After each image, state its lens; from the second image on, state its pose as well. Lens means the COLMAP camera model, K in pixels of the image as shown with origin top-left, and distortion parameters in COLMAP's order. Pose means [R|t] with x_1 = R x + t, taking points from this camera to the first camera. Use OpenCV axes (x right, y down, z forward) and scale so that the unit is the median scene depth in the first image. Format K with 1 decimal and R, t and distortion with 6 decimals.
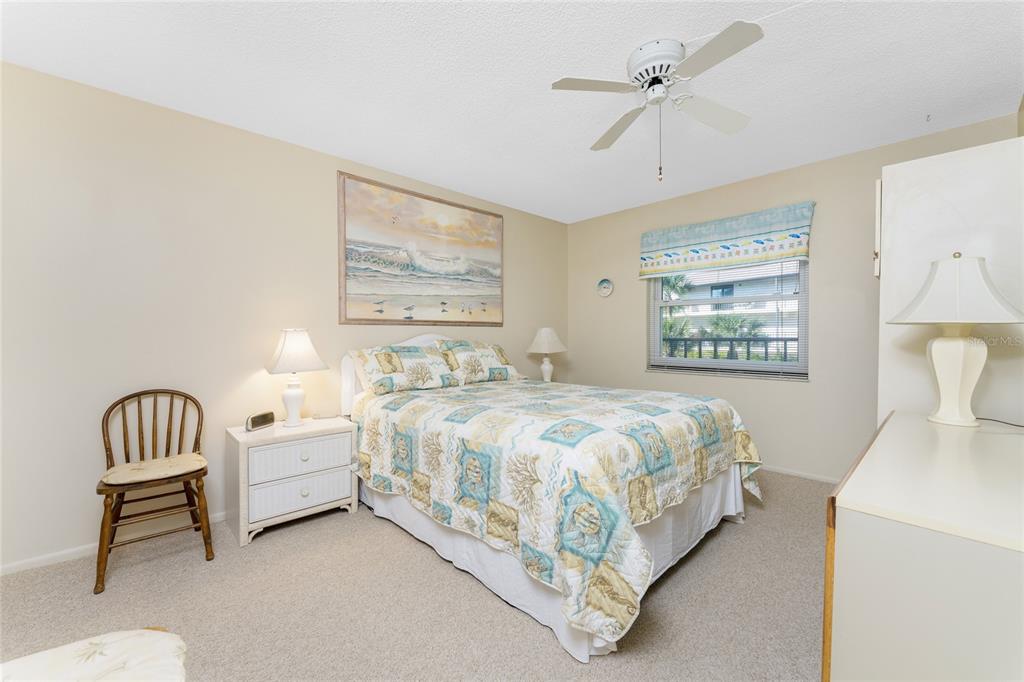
lens RADIAL K [[411.7, 0, 512.0], [0, 411.7, 341.0], [0, 0, 1]] dist [-0.001518, -0.000318]
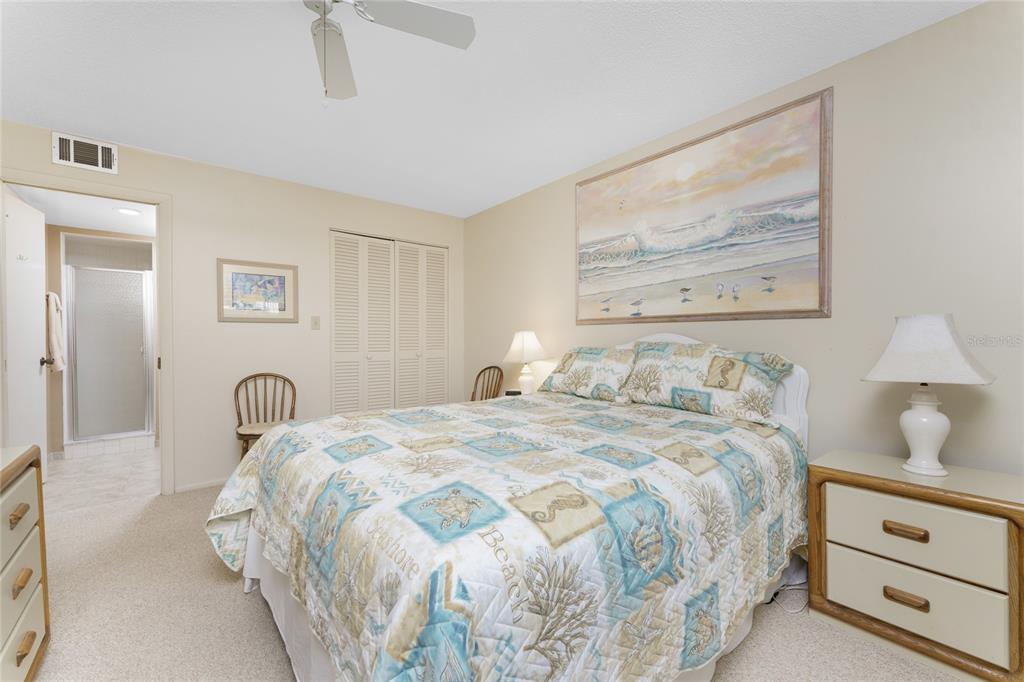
lens RADIAL K [[411.7, 0, 512.0], [0, 411.7, 341.0], [0, 0, 1]] dist [-0.001518, -0.000318]
pose [[-0.074845, 0.012739, -0.997114, 0.597983], [-0.011517, 0.999841, 0.013639, -0.010880], [0.997129, 0.012504, -0.074686, 0.811083]]
